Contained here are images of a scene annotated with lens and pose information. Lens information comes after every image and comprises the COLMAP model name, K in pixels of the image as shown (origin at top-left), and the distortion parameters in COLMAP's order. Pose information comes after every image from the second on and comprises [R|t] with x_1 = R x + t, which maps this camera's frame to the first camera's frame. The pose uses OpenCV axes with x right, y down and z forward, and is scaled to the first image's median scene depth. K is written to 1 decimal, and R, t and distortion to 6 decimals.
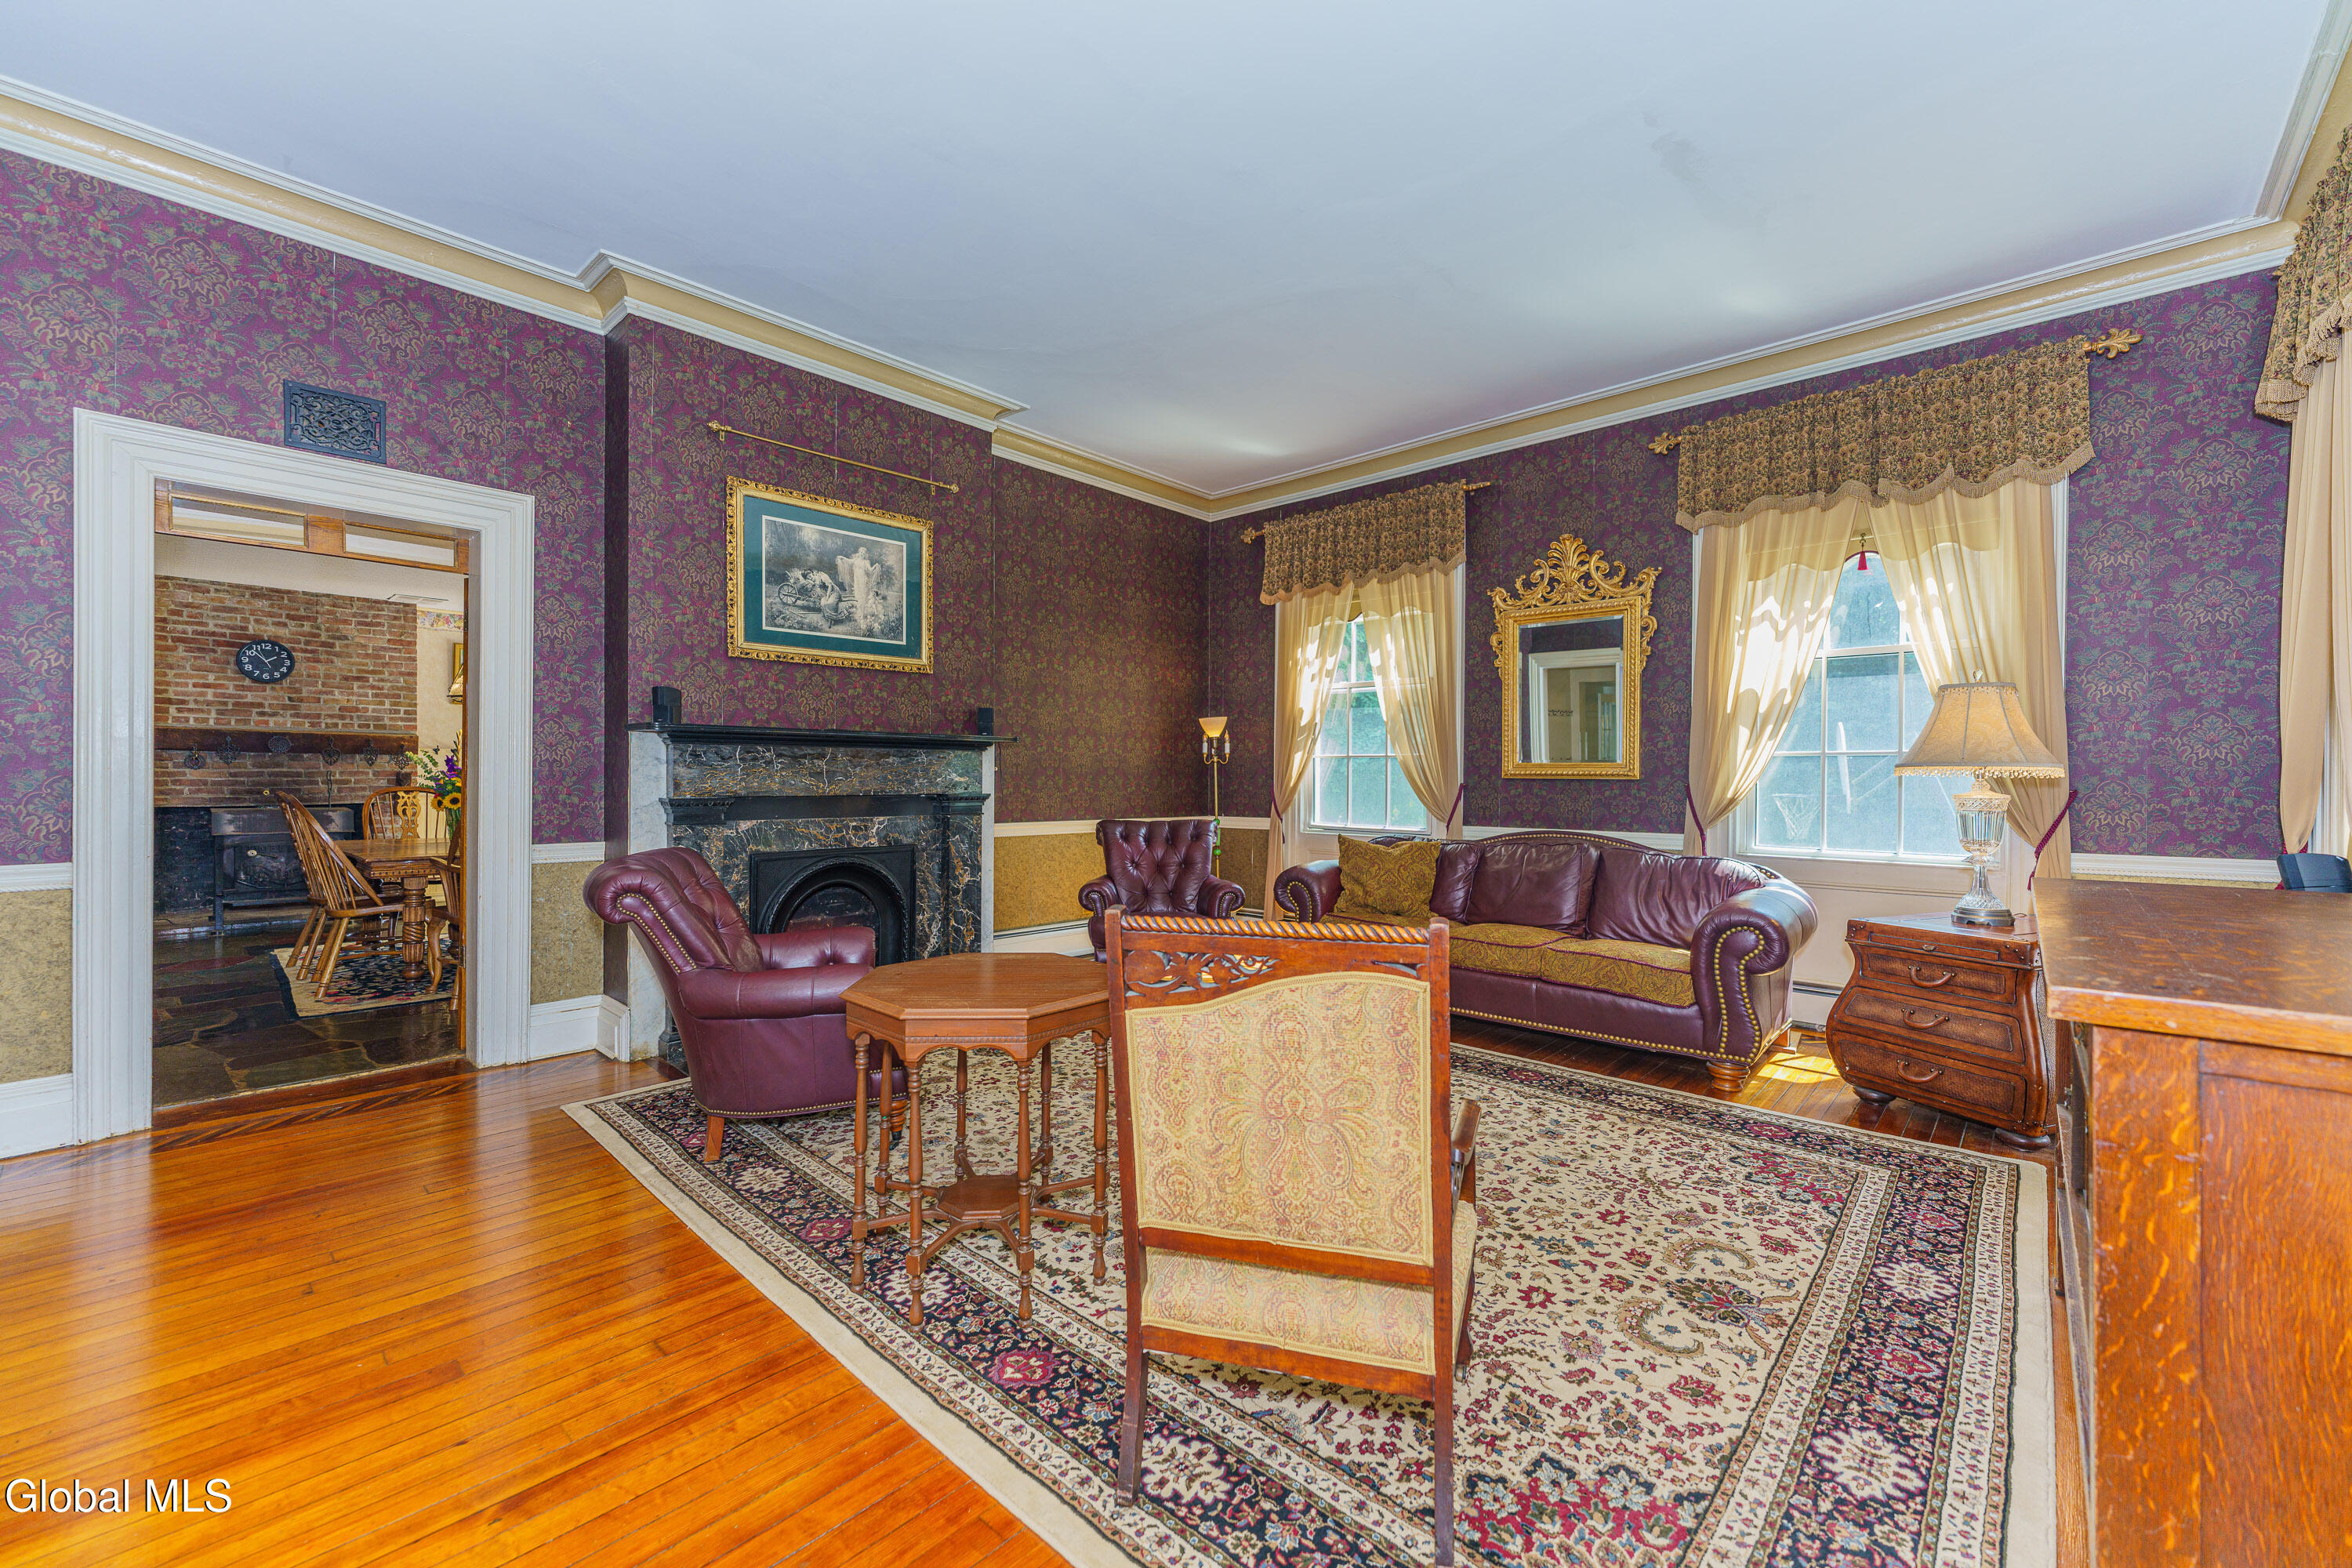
lens RADIAL K [[943.5, 0, 1173.7], [0, 943.5, 775.3], [0, 0, 1]] dist [0.017479, -0.000467]
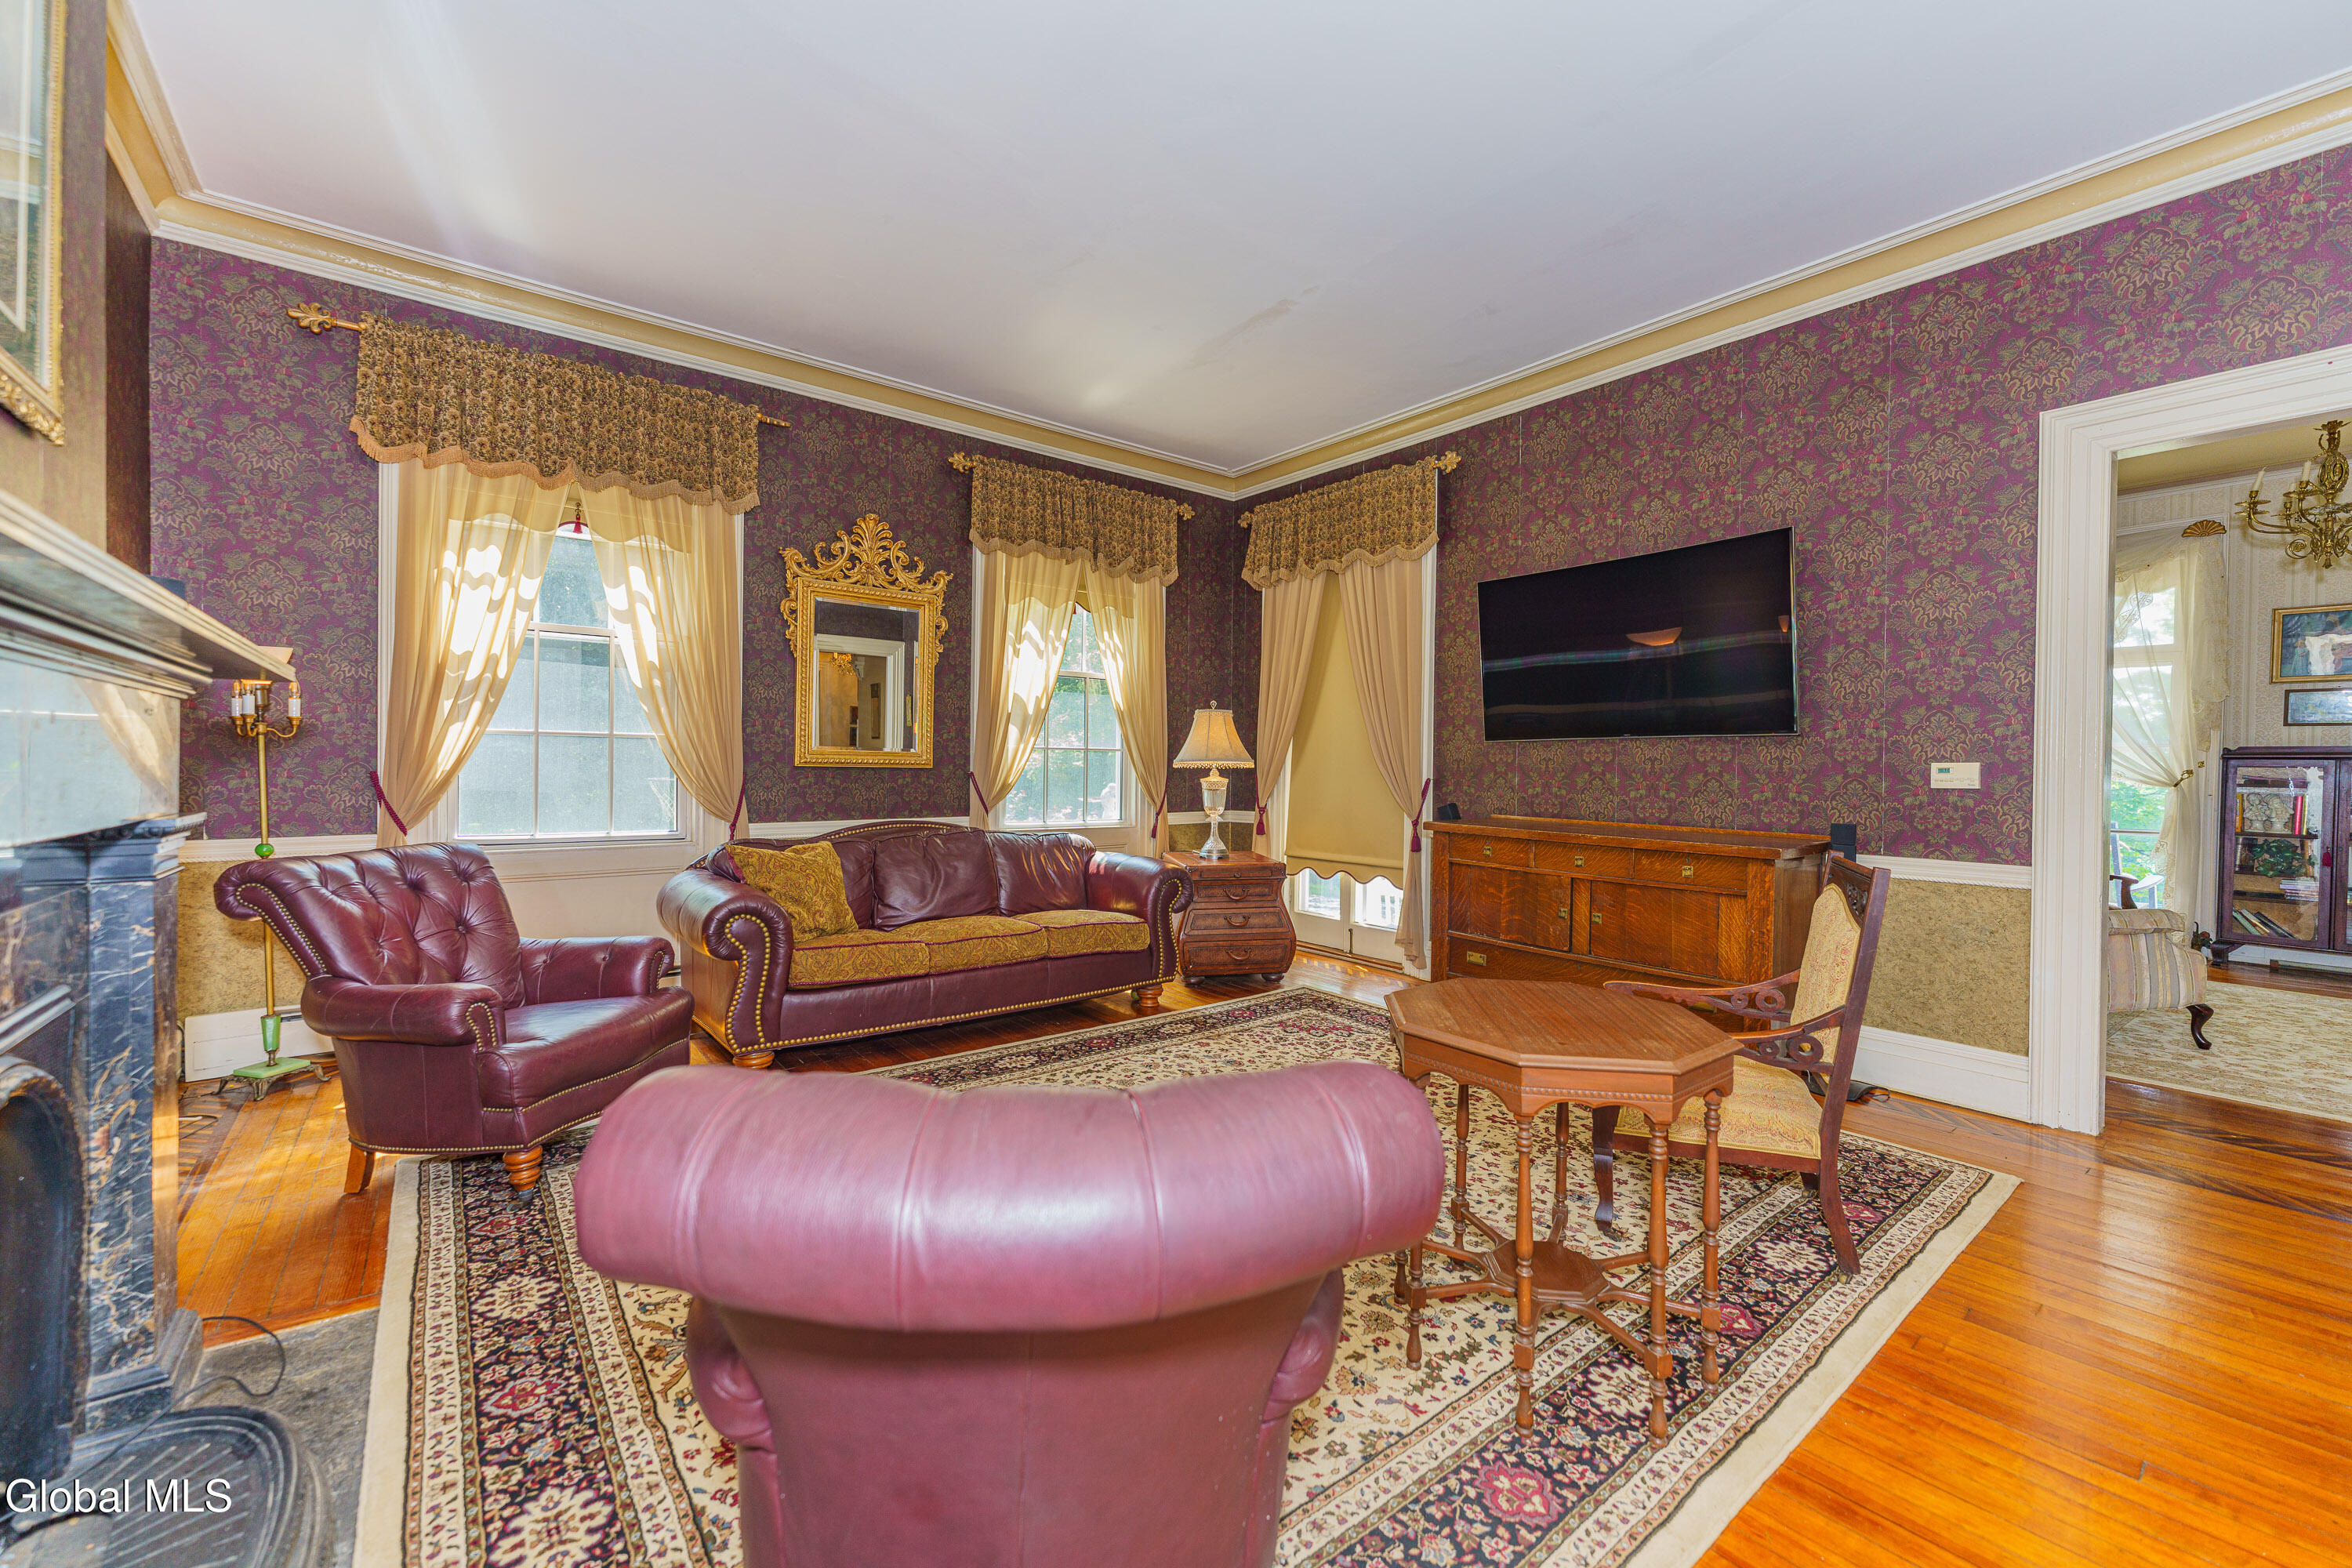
lens RADIAL K [[932.6, 0, 1169.1], [0, 932.6, 781.6], [0, 0, 1]] dist [-0.001605, -0.000321]
pose [[0.161095, -0.016655, 0.986798, -0.719618], [-0.009450, 0.999786, 0.018416, -0.002710], [-0.986894, -0.012292, 0.160903, 0.816642]]
